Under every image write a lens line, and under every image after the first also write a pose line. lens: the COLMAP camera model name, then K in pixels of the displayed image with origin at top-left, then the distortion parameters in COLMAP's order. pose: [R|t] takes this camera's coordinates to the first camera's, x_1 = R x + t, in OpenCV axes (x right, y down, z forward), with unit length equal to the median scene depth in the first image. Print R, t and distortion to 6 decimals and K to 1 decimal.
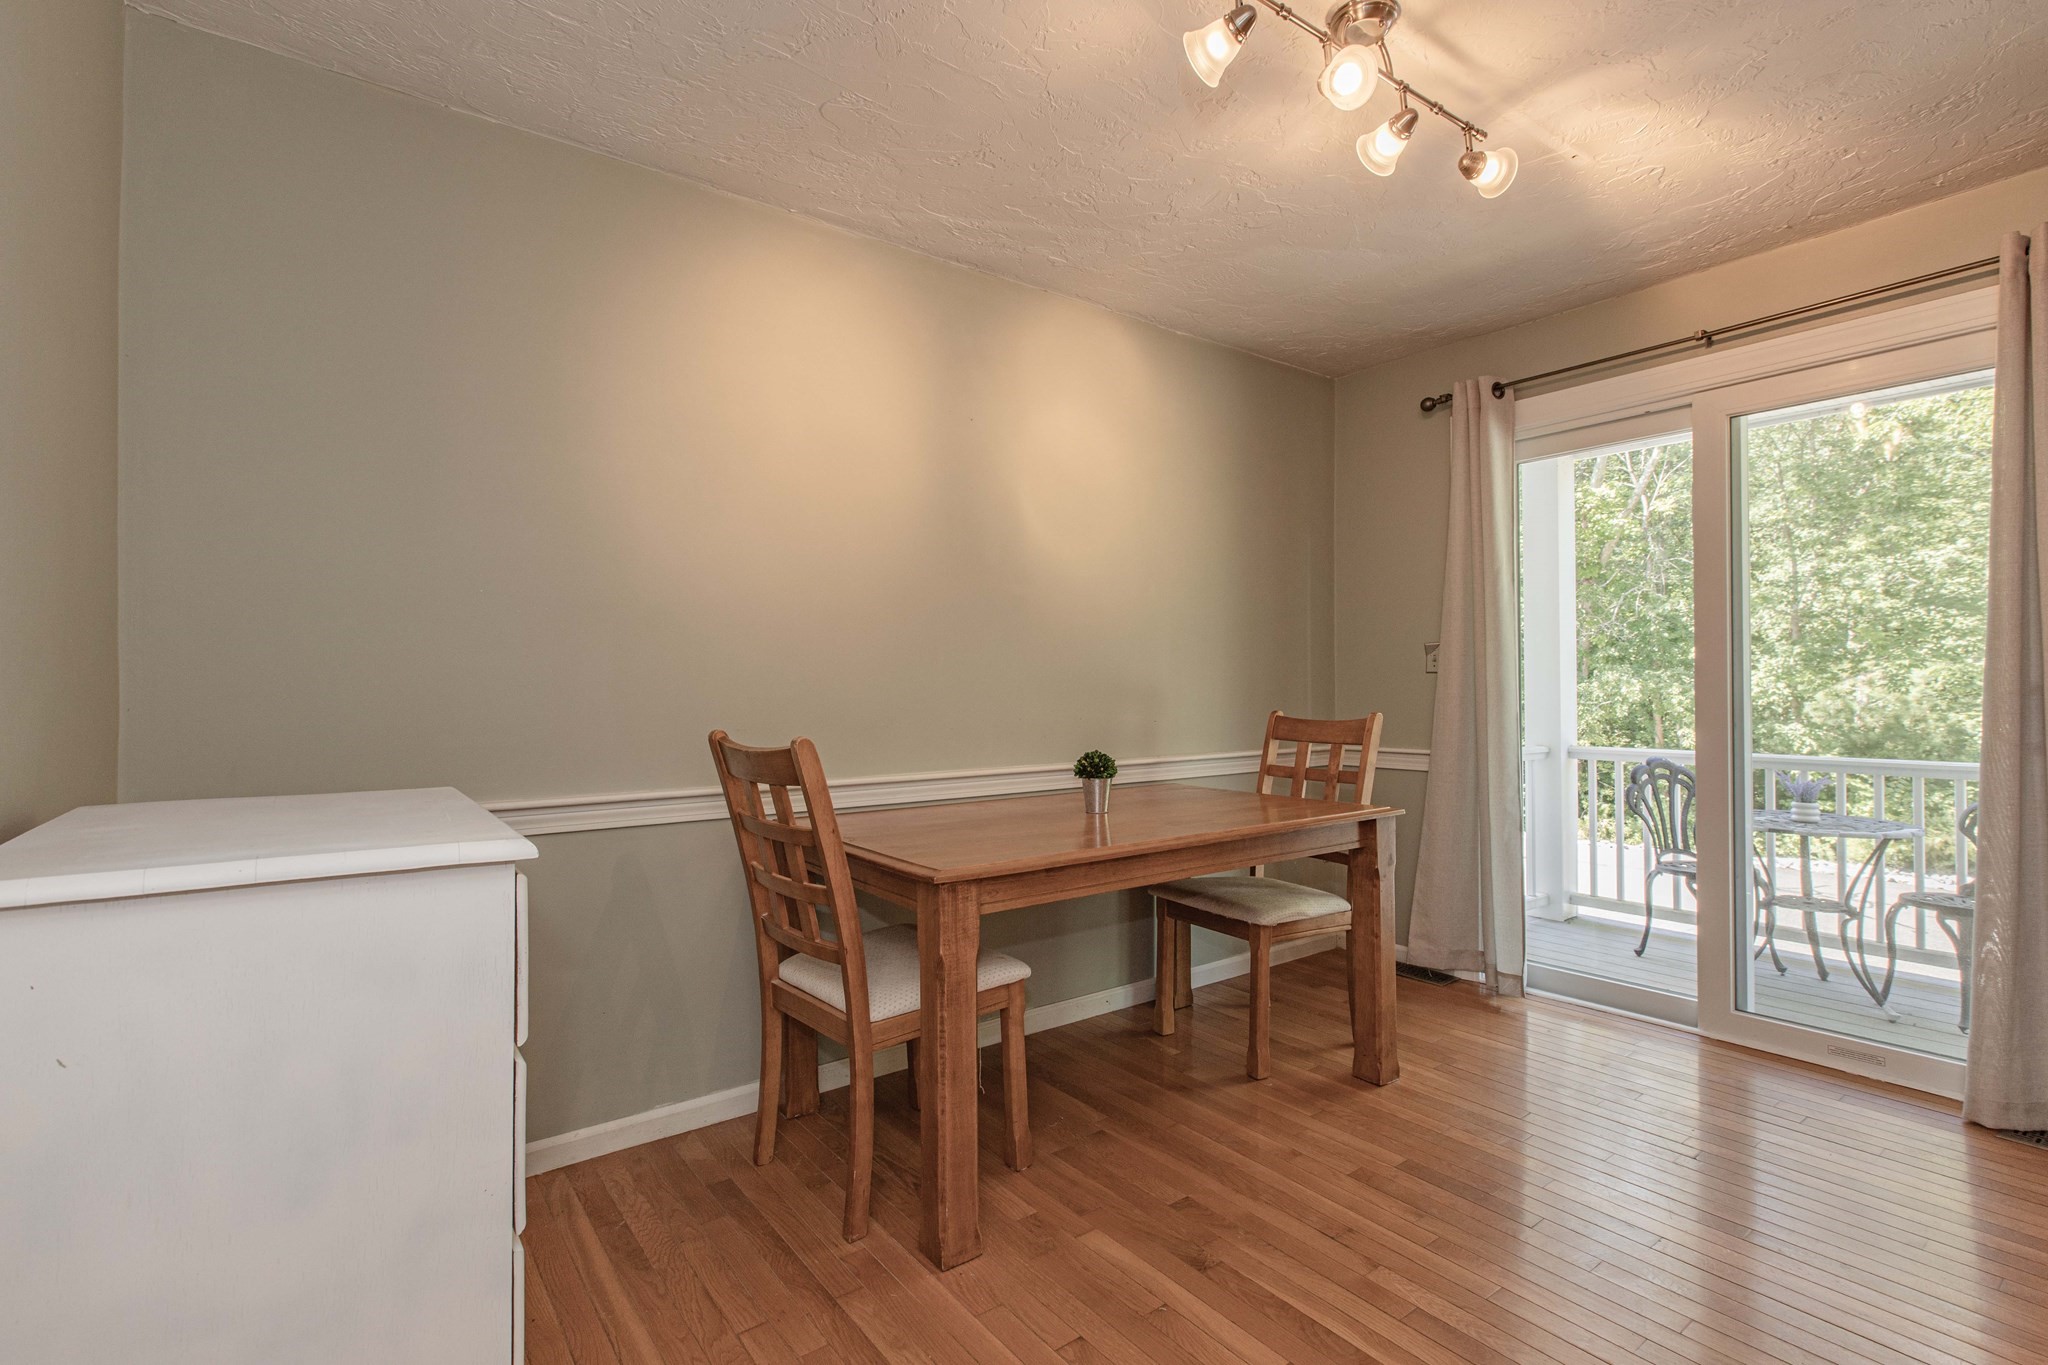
lens RADIAL K [[949.3, 0, 1022.2], [0, 949.3, 679.0], [0, 0, 1]] dist [0.000867, 0.000038]
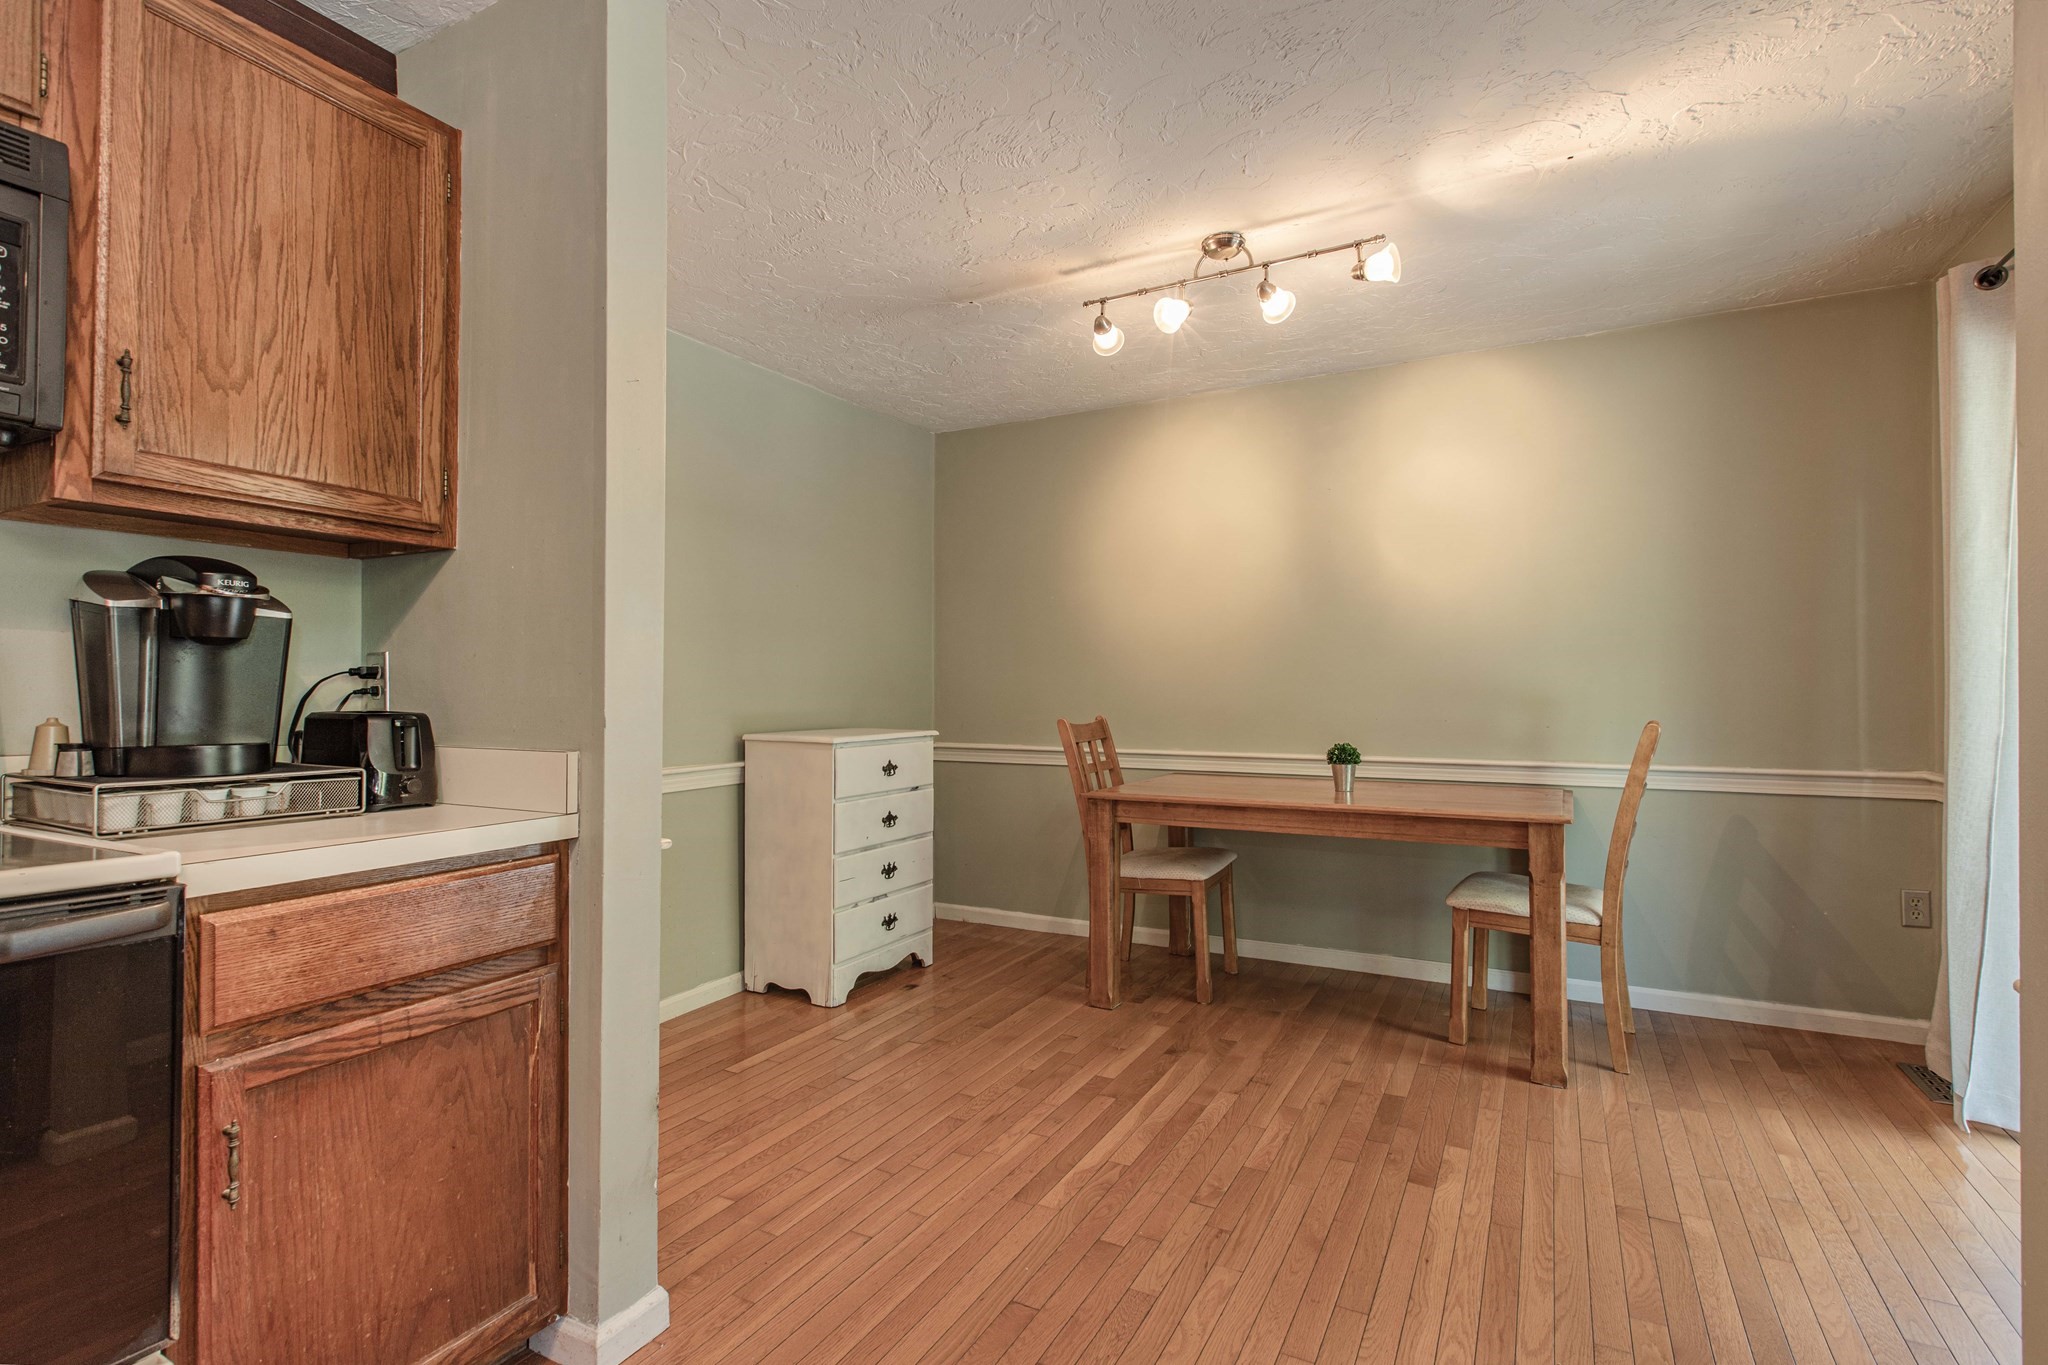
lens RADIAL K [[973.2, 0, 1018.7], [0, 973.2, 680.6], [0, 0, 1]] dist [0.001379, -0.000225]
pose [[0.419783, -0.003827, -0.907617, 1.226442], [0.007507, 0.999972, -0.000745, -0.012989], [0.907594, -0.006501, 0.419799, 0.056395]]
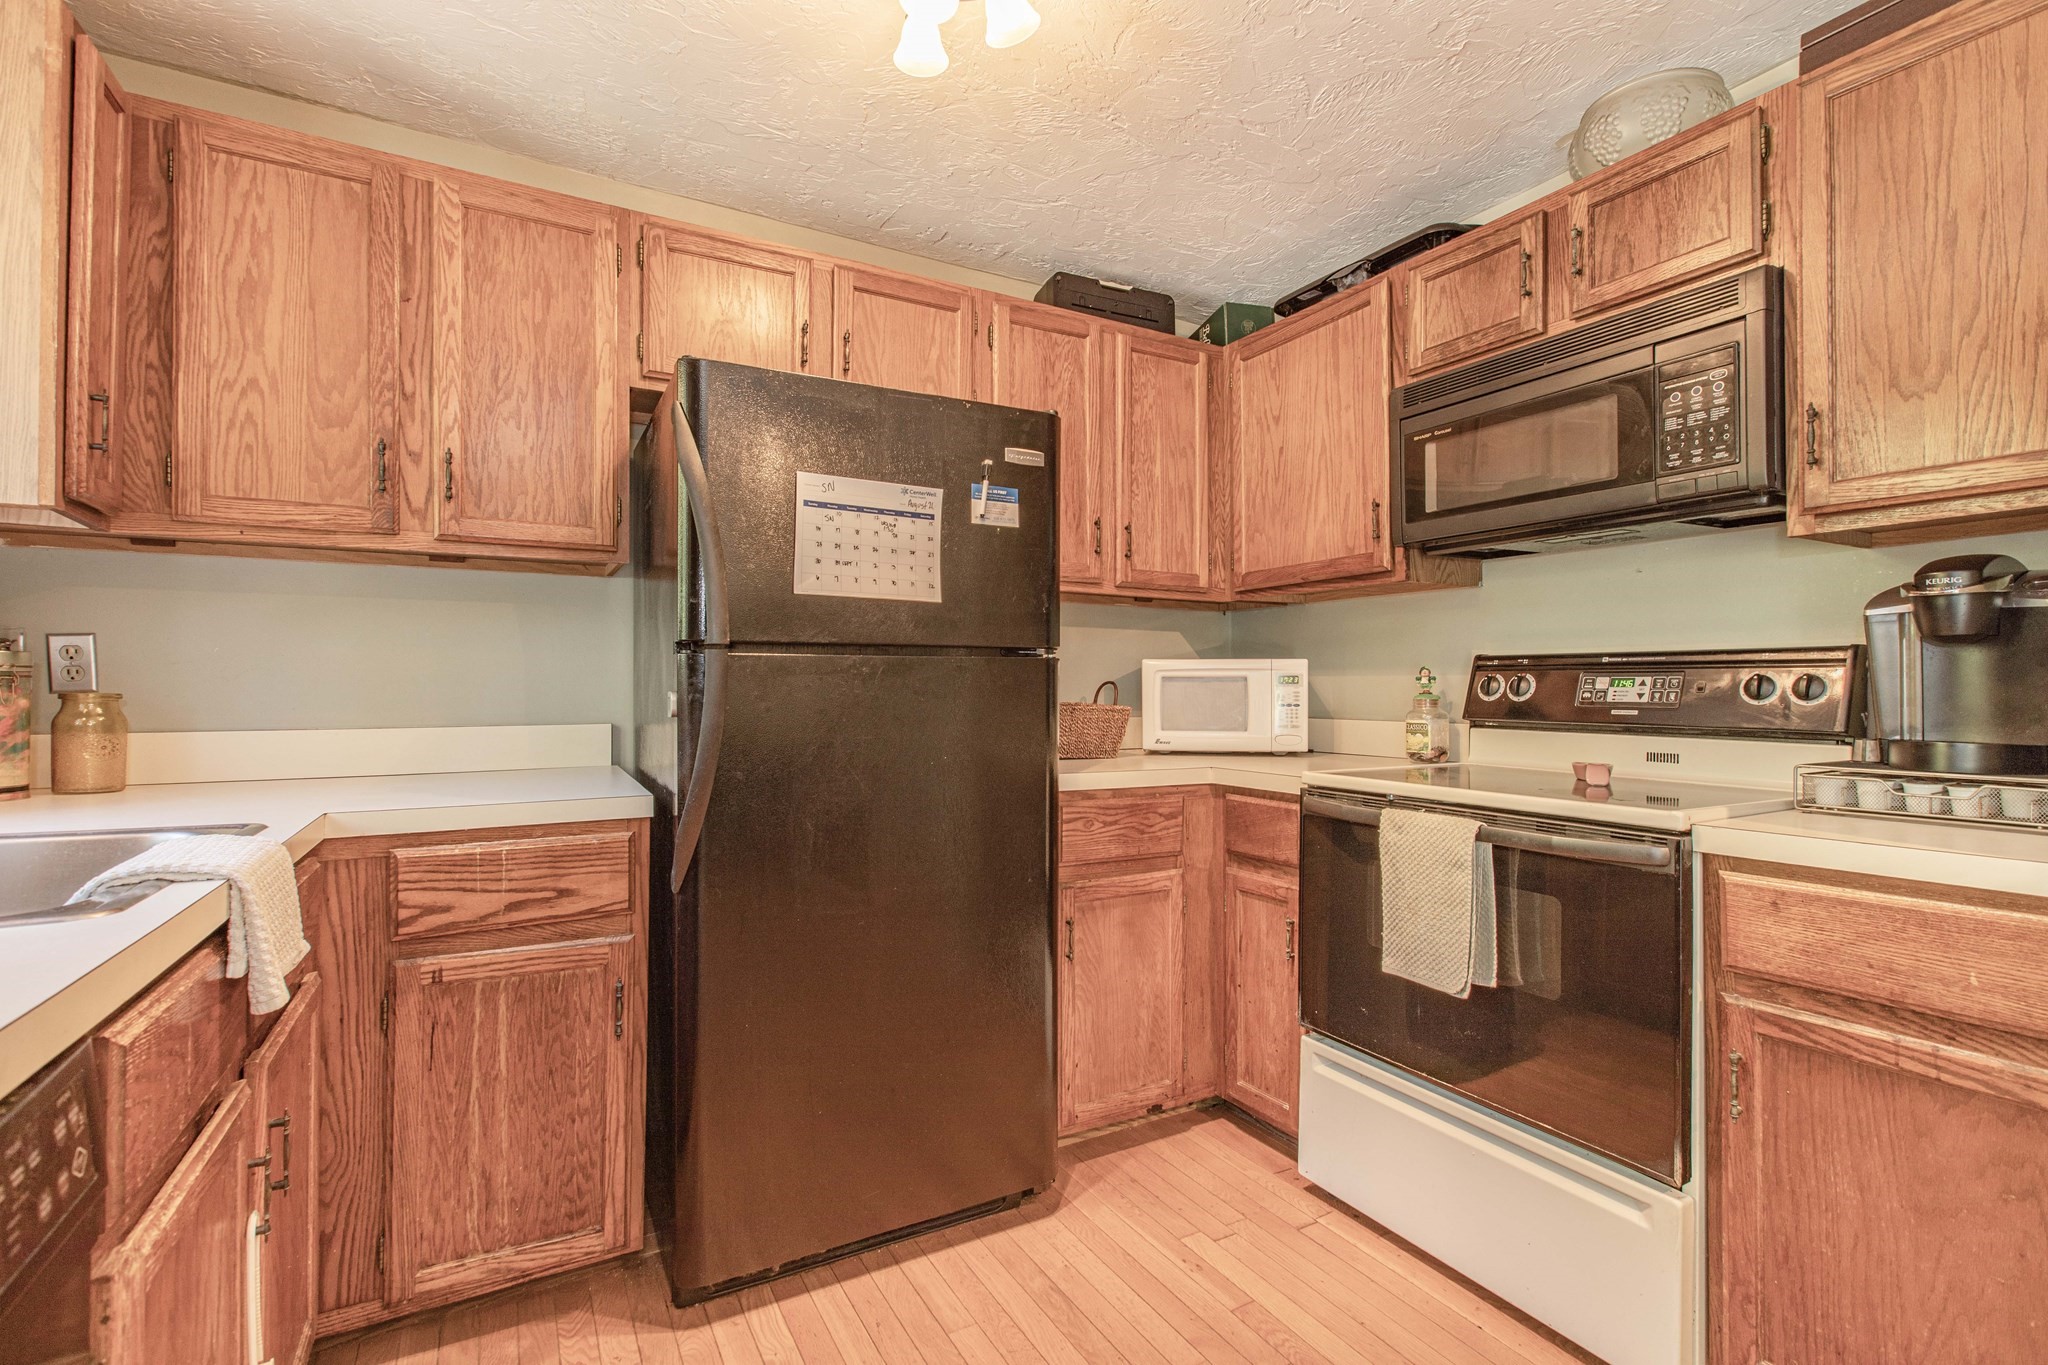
lens RADIAL K [[928.5, 0, 1020.9], [0, 928.5, 681.0], [0, 0, 1]] dist [0.000716, -0.000181]
pose [[-0.991354, 0.008248, 0.130957, 0.955392], [0.004966, 0.999666, -0.025371, -0.003177], [-0.131123, -0.024501, -0.991063, 0.531596]]
